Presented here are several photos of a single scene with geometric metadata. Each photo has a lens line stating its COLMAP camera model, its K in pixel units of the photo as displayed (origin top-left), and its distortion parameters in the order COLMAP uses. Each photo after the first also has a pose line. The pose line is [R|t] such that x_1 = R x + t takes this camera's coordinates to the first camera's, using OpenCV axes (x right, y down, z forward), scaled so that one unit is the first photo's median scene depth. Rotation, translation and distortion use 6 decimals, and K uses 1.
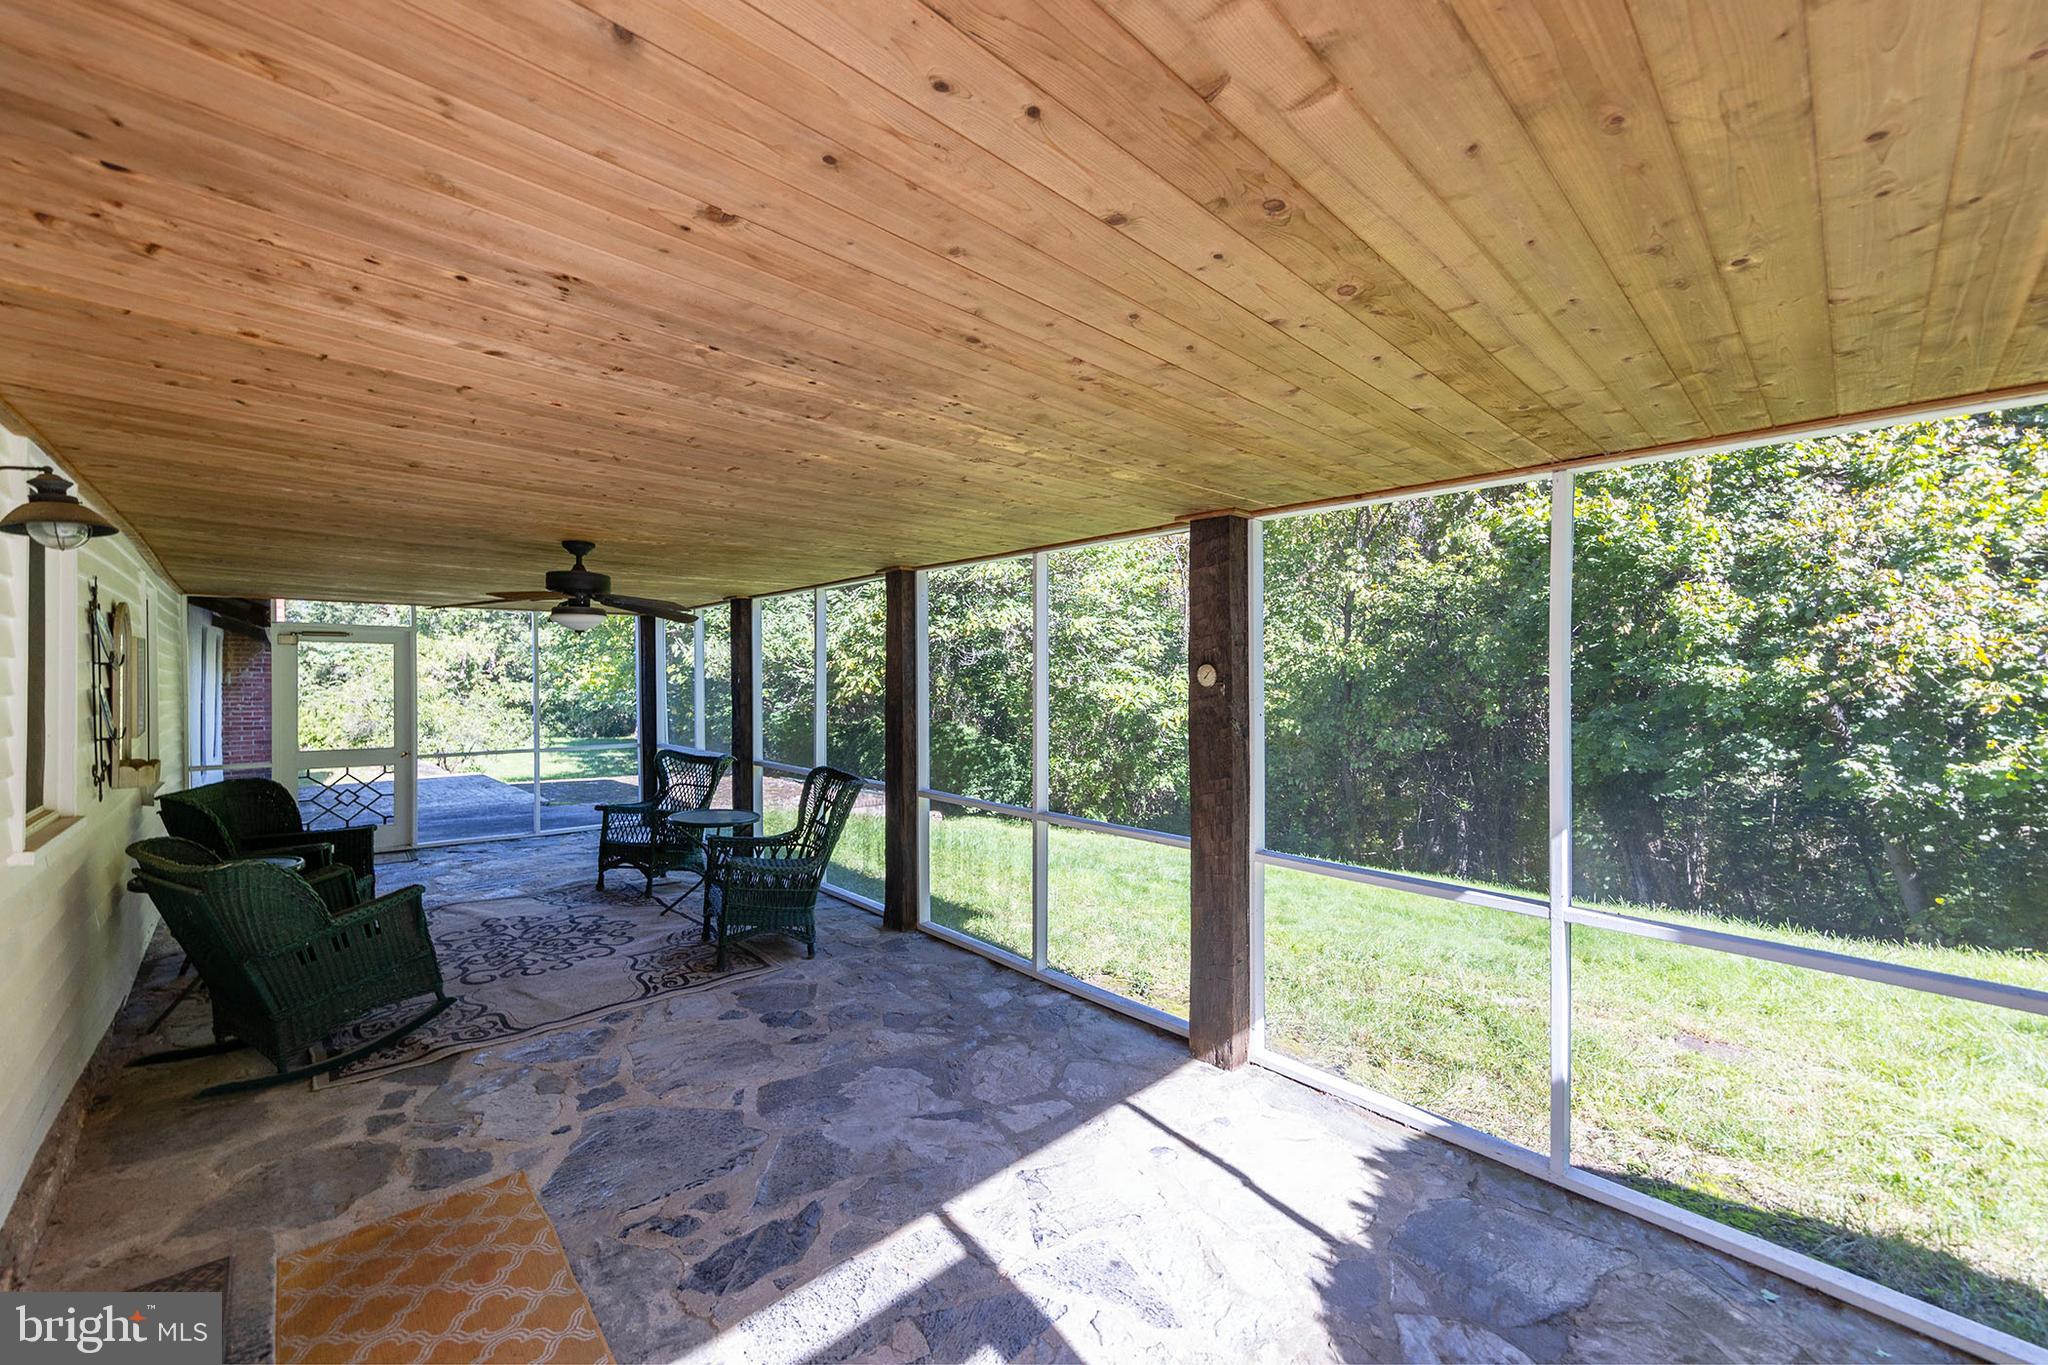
lens RADIAL K [[839.0, 0, 1055.0], [0, 839.0, 665.5], [0, 0, 1]] dist [0.003933, 0.000256]
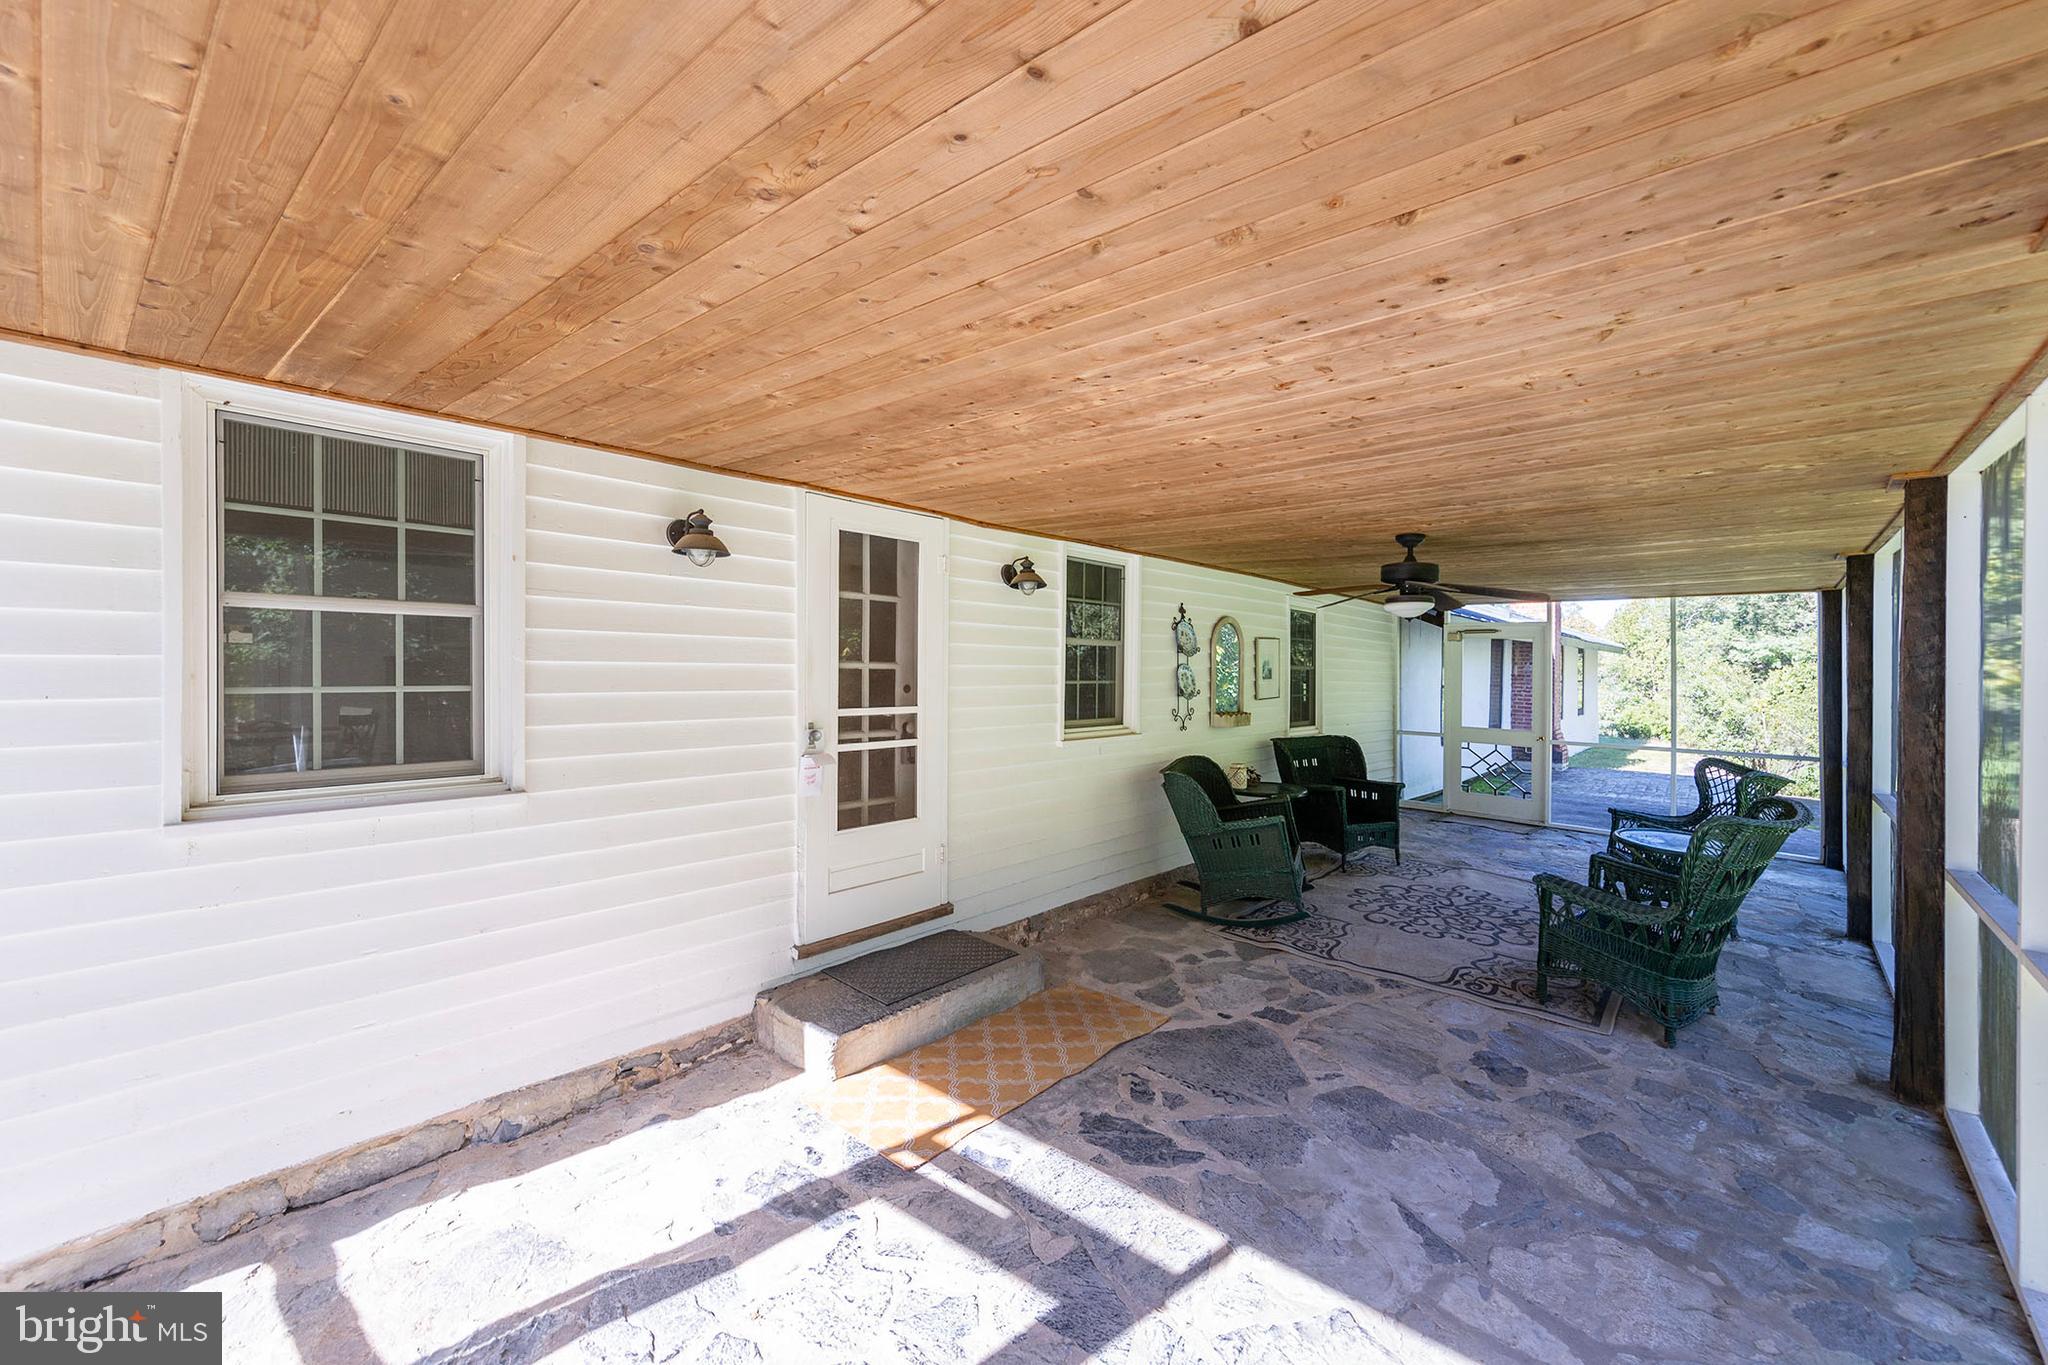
lens RADIAL K [[839.0, 0, 1030.3], [0, 839.0, 673.3], [0, 0, 1]] dist [0.003933, 0.000256]
pose [[0.048776, 0.011022, -0.998749, 0.614353], [-0.003107, 0.999936, 0.010883, 0.023926], [0.998805, 0.002573, 0.048807, 0.607845]]
